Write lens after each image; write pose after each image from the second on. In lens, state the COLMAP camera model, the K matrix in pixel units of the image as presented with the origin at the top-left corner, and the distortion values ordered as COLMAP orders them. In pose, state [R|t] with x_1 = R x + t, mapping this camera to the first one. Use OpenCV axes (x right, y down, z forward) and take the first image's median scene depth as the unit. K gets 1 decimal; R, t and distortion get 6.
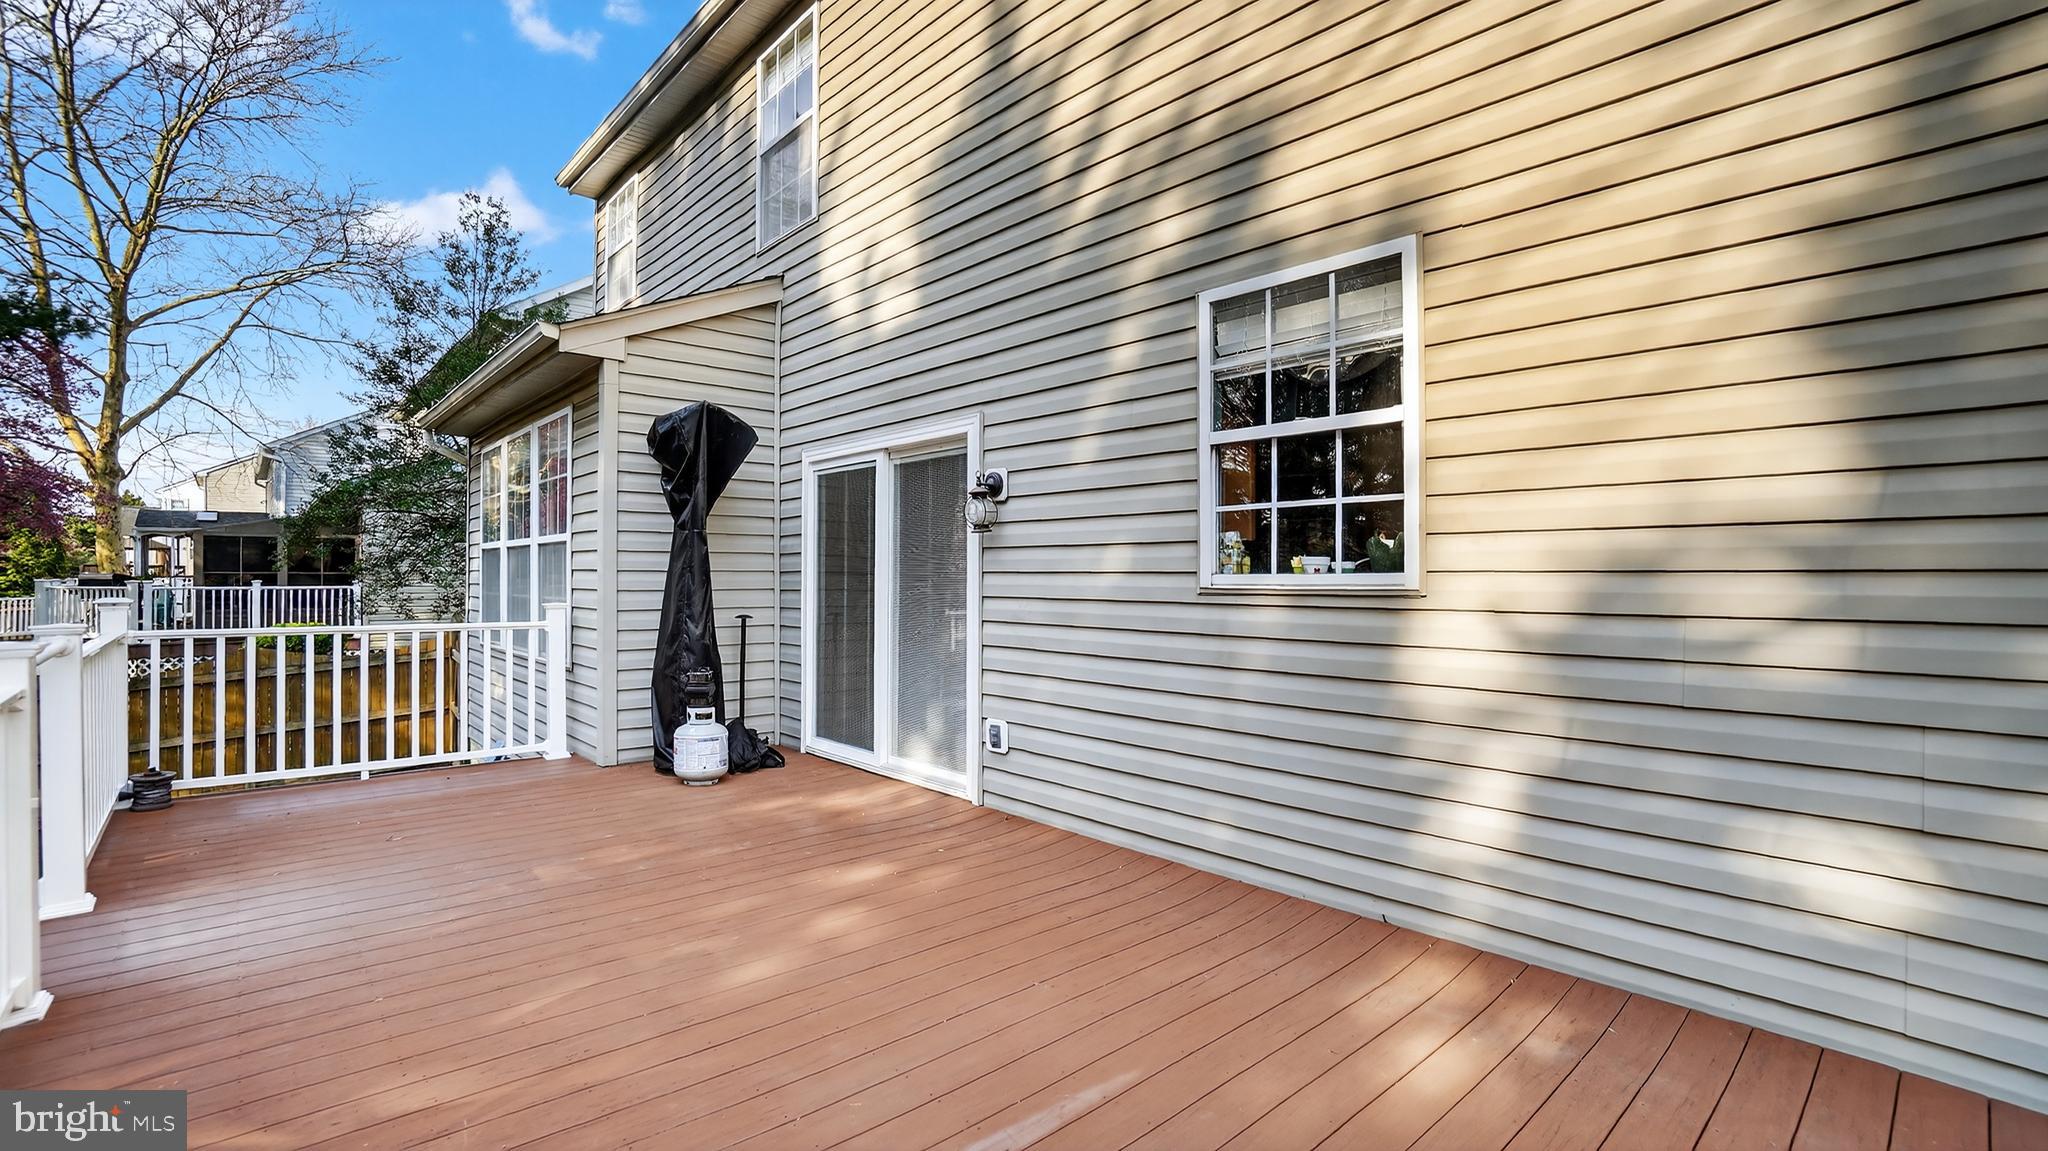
lens RADIAL K [[919.1, 0, 1014.3], [0, 919.1, 537.4], [0, 0, 1]] dist [-0.068524, 0.024397]
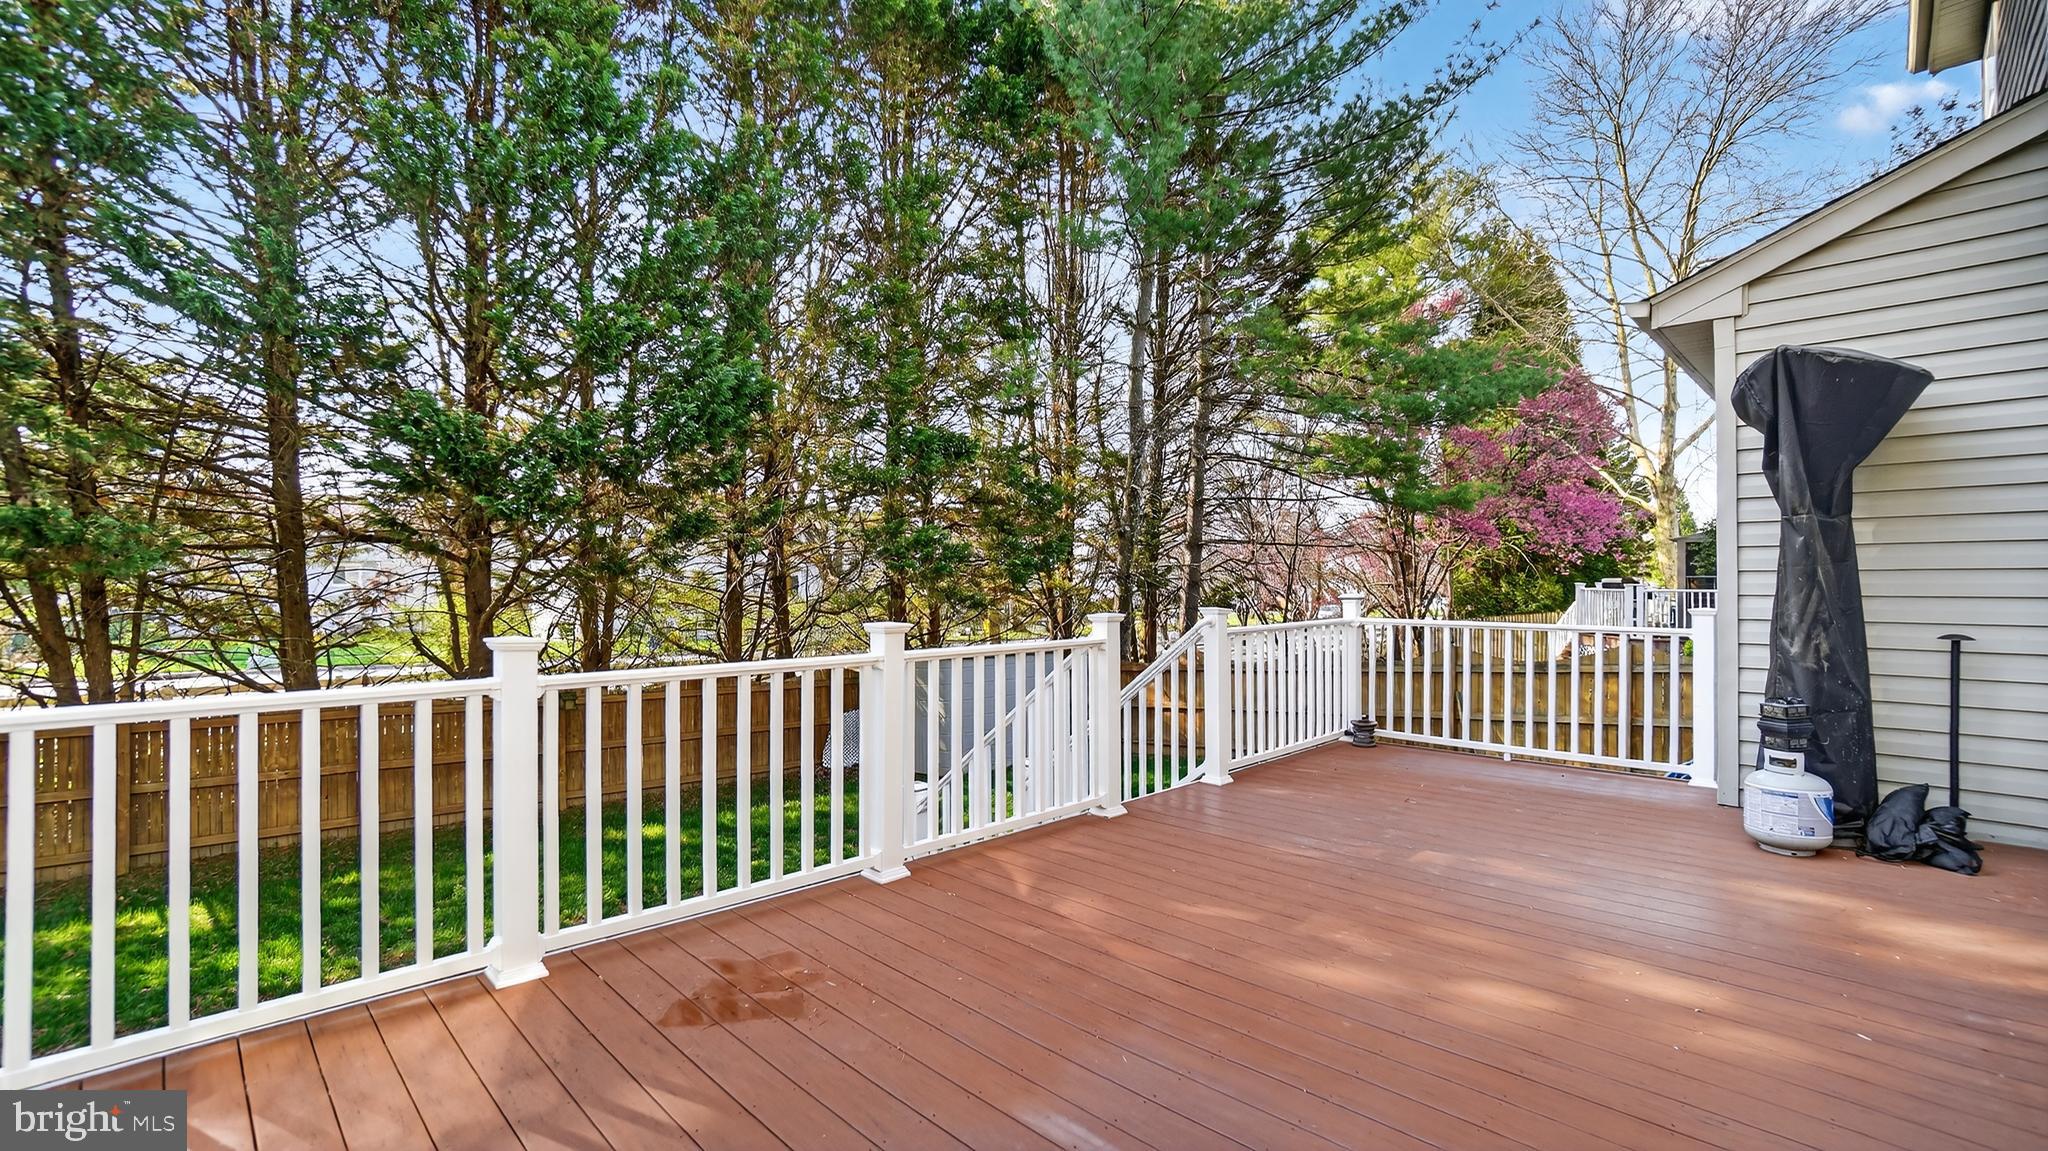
lens RADIAL K [[919.1, 0, 1014.3], [0, 919.1, 537.4], [0, 0, 1]] dist [-0.068524, 0.024397]
pose [[0.044668, -0.045103, -0.997983, 0.522493], [0.038134, 0.998329, -0.043412, 0.025336], [0.998274, -0.036118, 0.046313, 0.471547]]
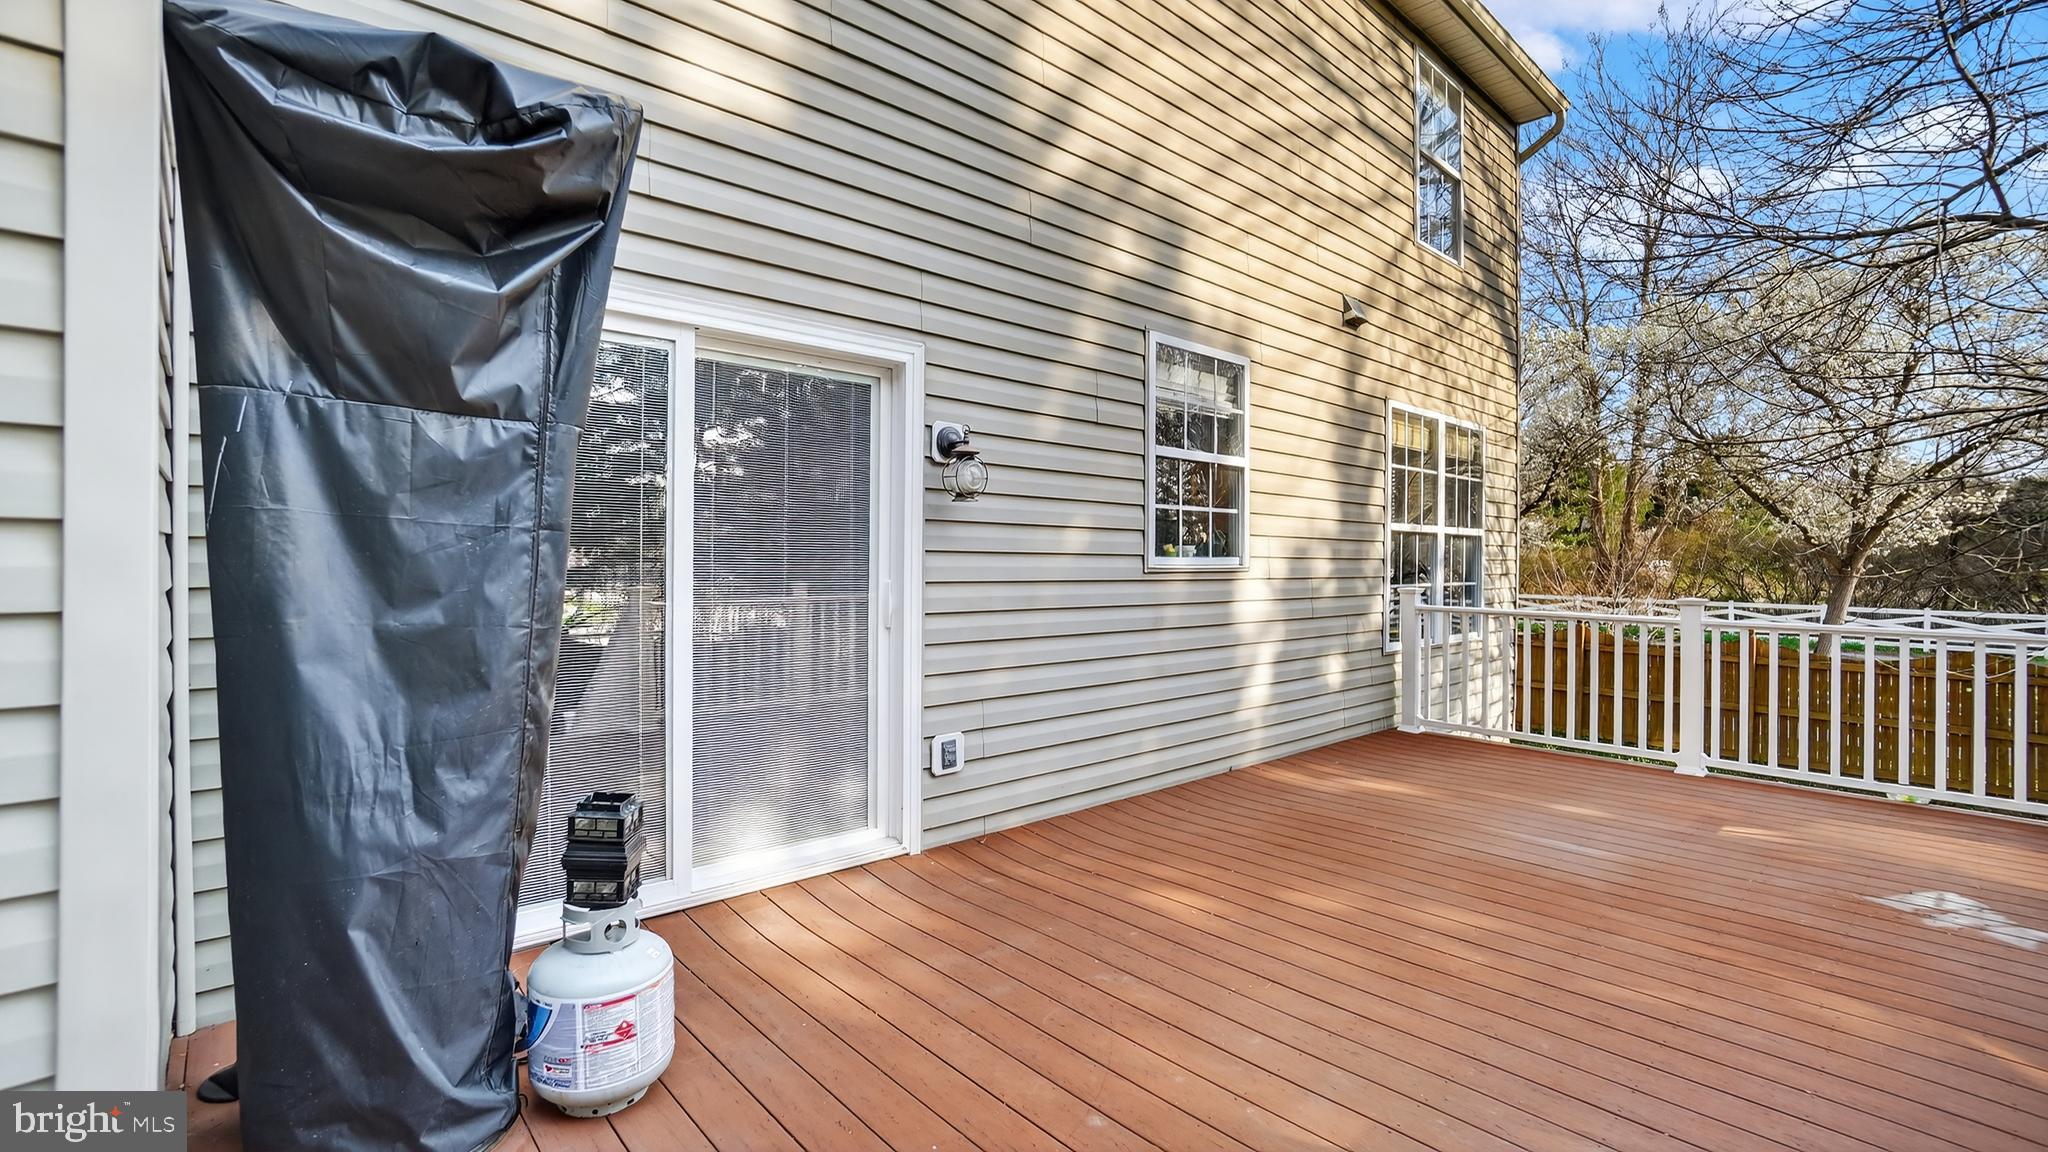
lens RADIAL K [[915.6, 0, 1003.9], [0, 915.6, 562.9], [0, 0, 1]] dist [-0.072379, 0.026181]
pose [[-0.013597, 0.004542, 0.999897, -1.019201], [-0.041106, 0.999142, -0.005098, 0.061916], [-0.999062, -0.041171, -0.013398, 1.192774]]
